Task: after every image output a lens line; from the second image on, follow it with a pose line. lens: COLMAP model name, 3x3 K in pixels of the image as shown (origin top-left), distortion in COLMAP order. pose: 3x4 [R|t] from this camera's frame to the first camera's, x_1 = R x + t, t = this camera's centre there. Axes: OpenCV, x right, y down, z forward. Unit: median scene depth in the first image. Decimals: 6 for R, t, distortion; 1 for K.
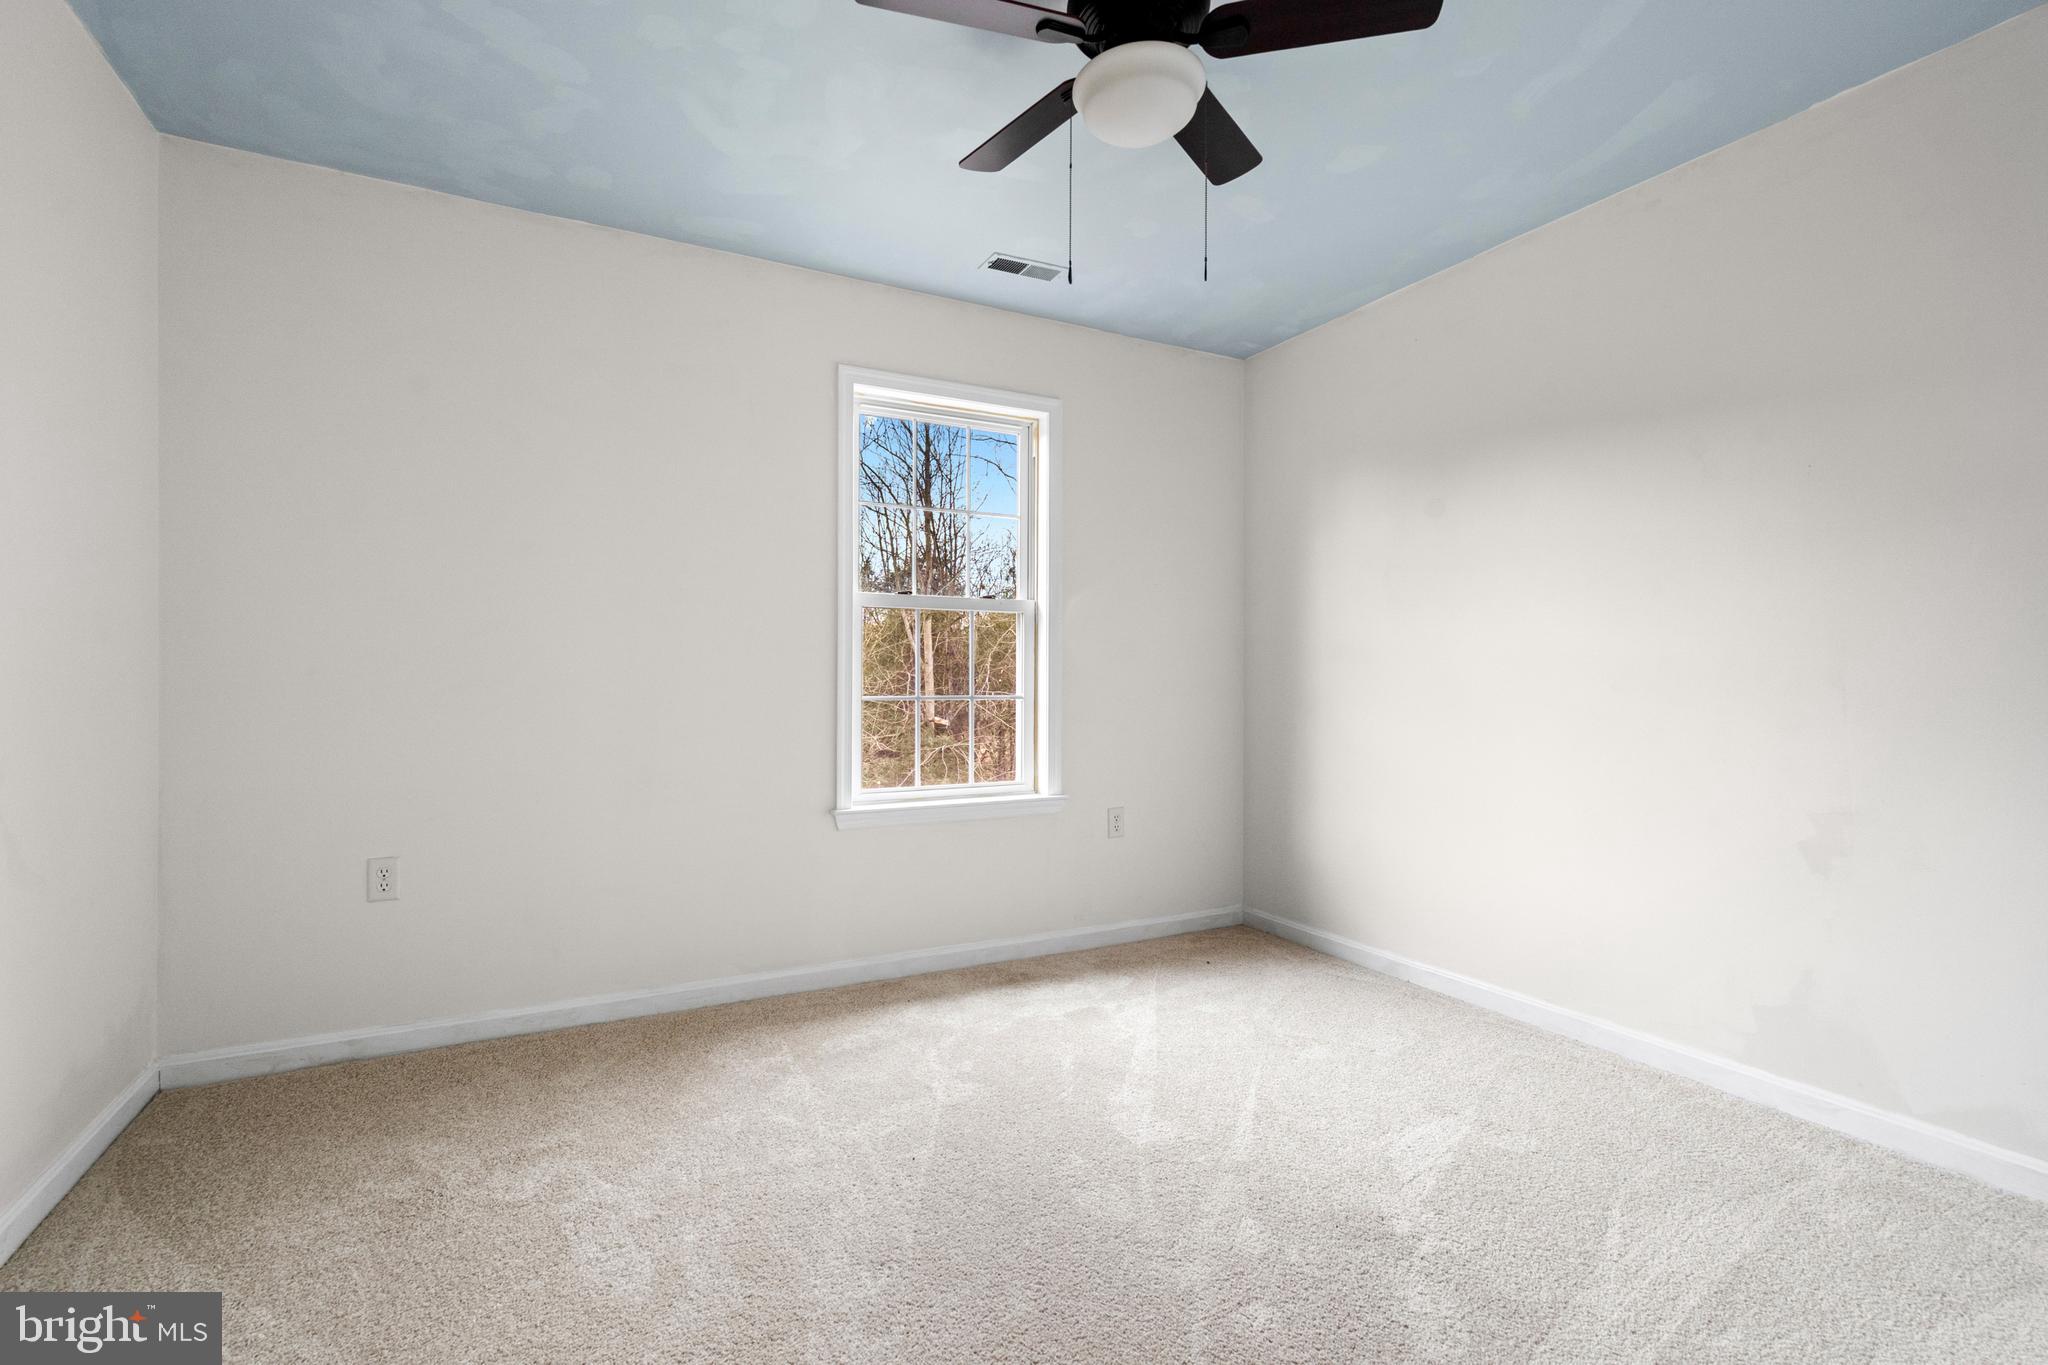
lens RADIAL K [[931.8, 0, 1028.2], [0, 931.8, 686.2], [0, 0, 1]] dist [-0.007681, 0.001046]
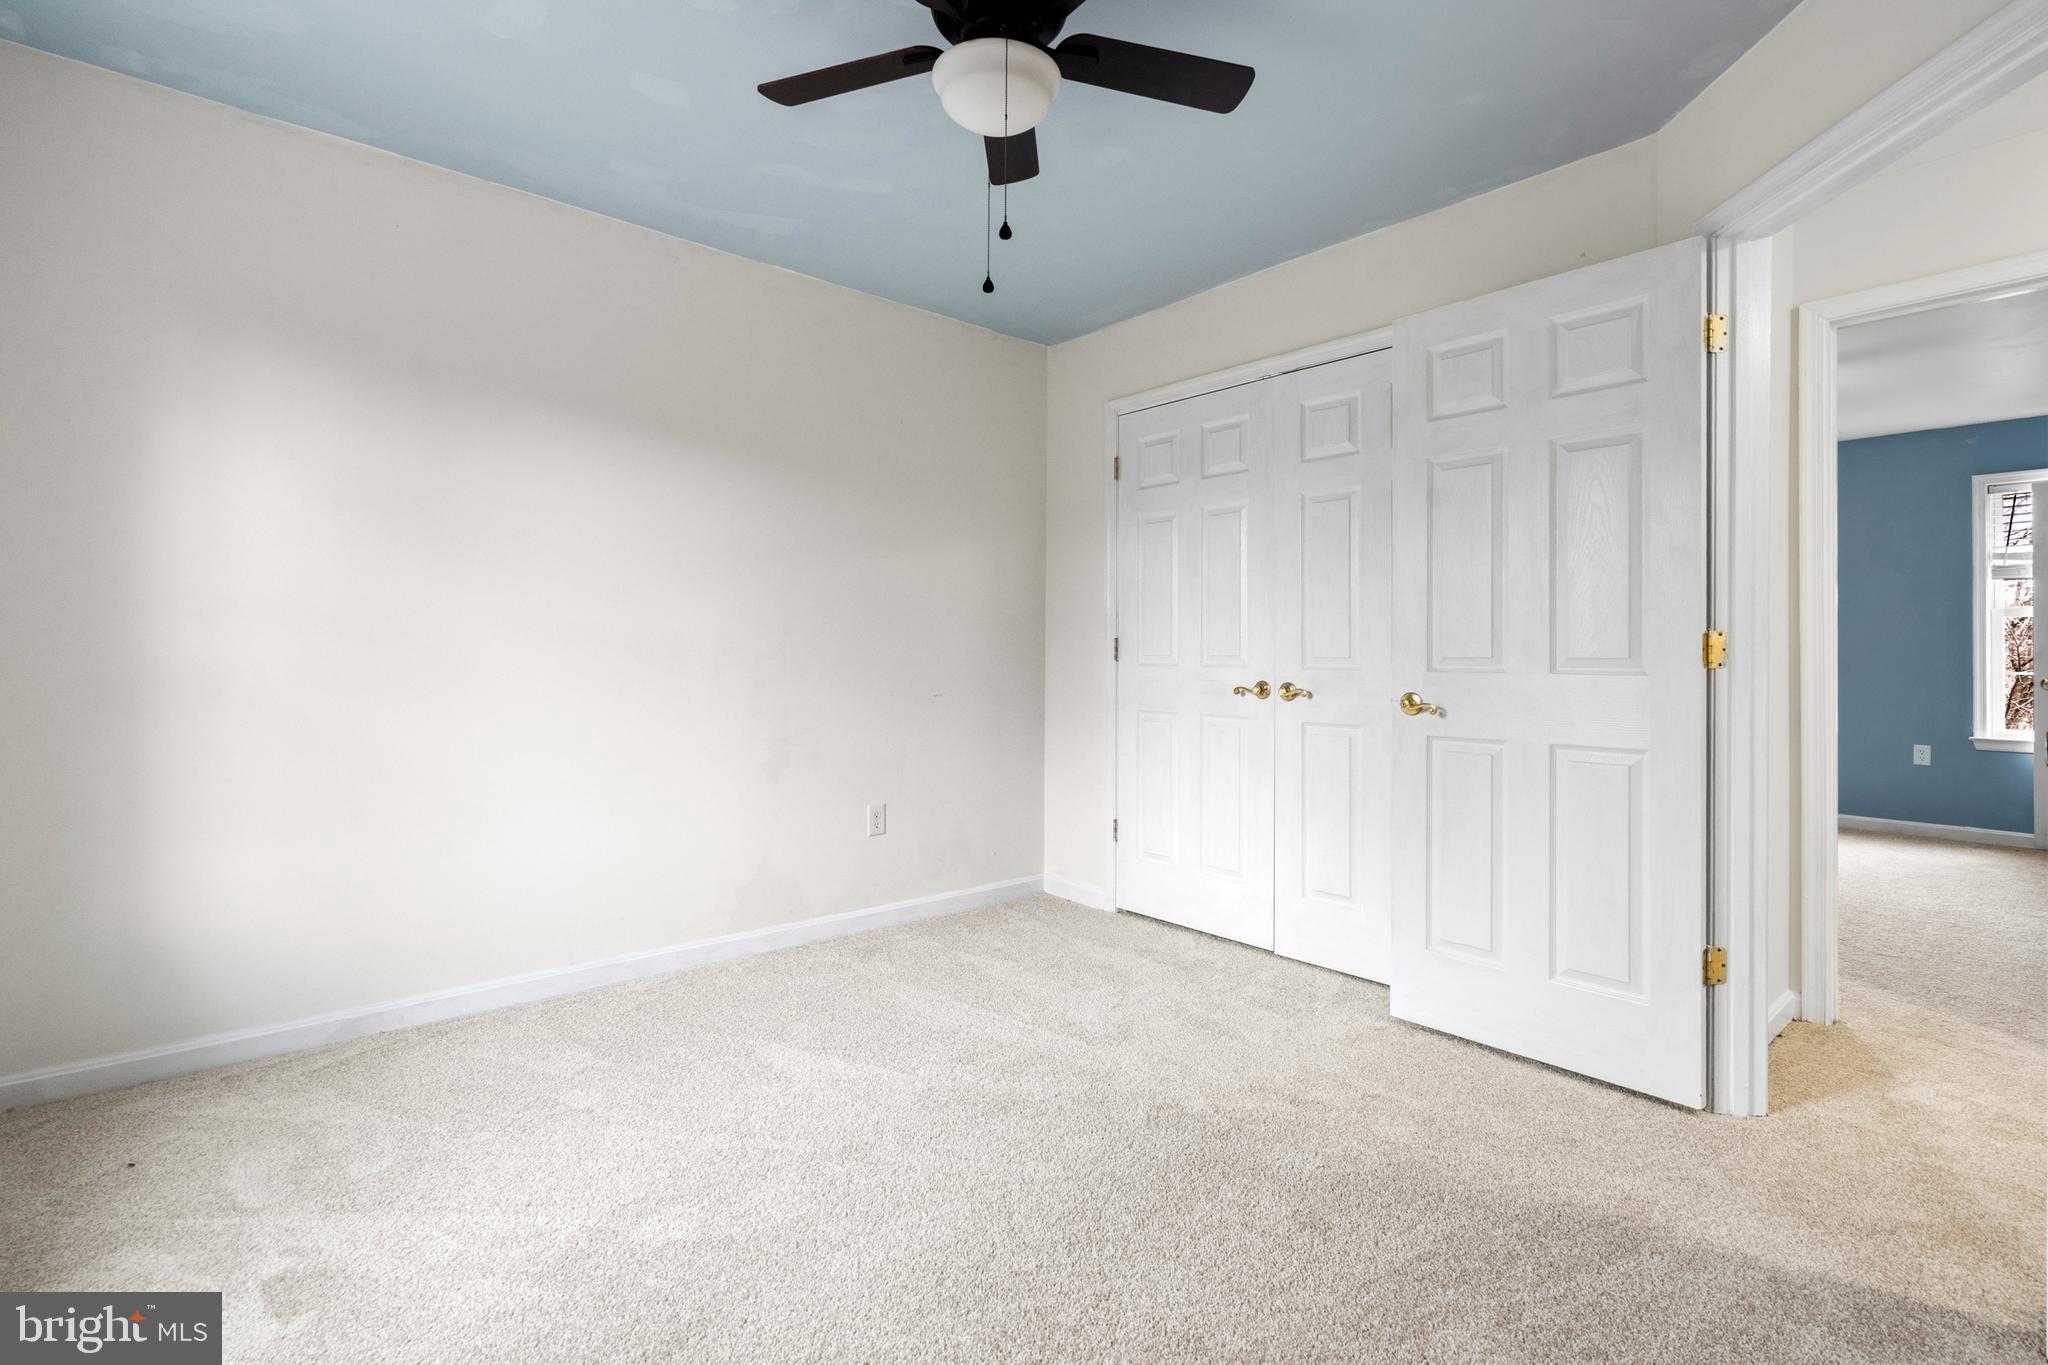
lens RADIAL K [[931.8, 0, 1027.7], [0, 931.8, 661.6], [0, 0, 1]] dist [-0.007681, 0.001046]
pose [[-0.202993, -0.023468, 0.978899, -0.533059], [-0.004220, 0.999724, 0.023092, -0.020950], [-0.979171, 0.000557, -0.203036, 0.705475]]
